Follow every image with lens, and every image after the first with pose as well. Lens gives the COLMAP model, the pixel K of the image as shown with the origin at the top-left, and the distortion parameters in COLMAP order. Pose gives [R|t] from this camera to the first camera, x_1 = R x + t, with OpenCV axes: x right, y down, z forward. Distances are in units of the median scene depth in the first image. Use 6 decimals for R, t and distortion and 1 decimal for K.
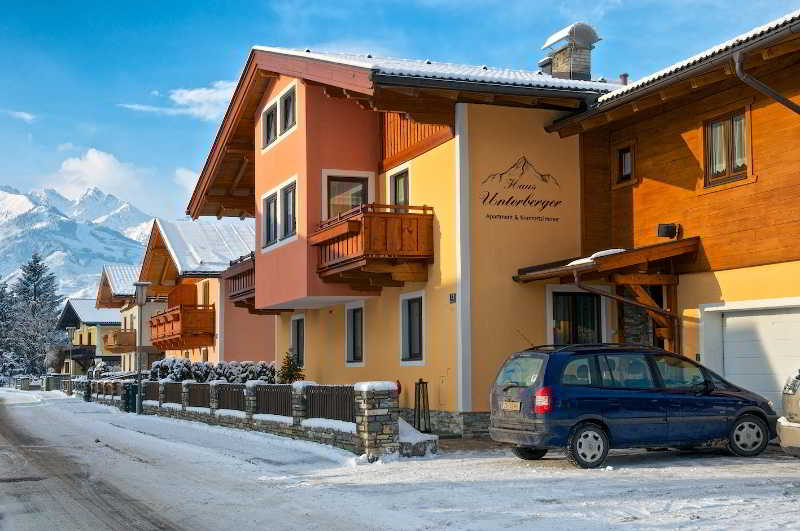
lens RADIAL K [[1107.9, 0, 400.0], [0, 1107.9, 265.5], [0, 0, 1]] dist [0.099856, 0.101530]
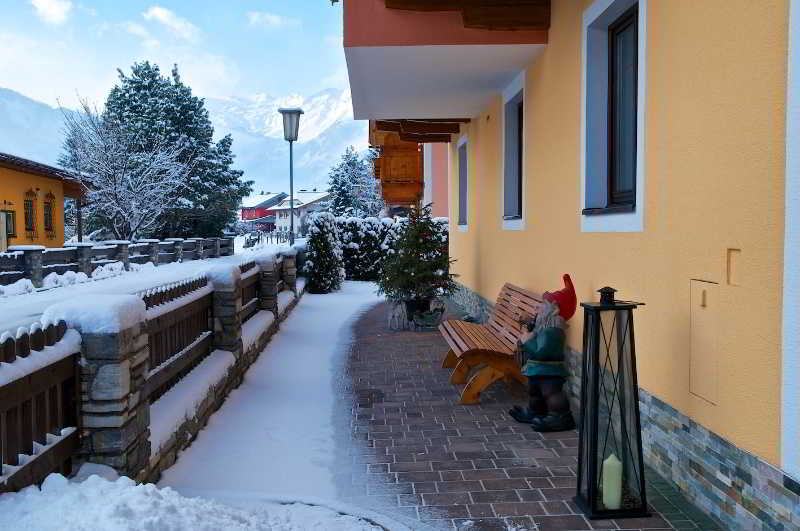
lens RADIAL K [[850.6, 0, 400.0], [0, 850.6, 265.5], [0, 0, 1]] dist [0.021780, 0.013420]
pose [[0.941252, 0.019209, -0.337158, 0.038308], [0.028617, 0.990253, 0.136308, 0.069529], [0.336490, -0.137949, 0.931528, 0.801736]]
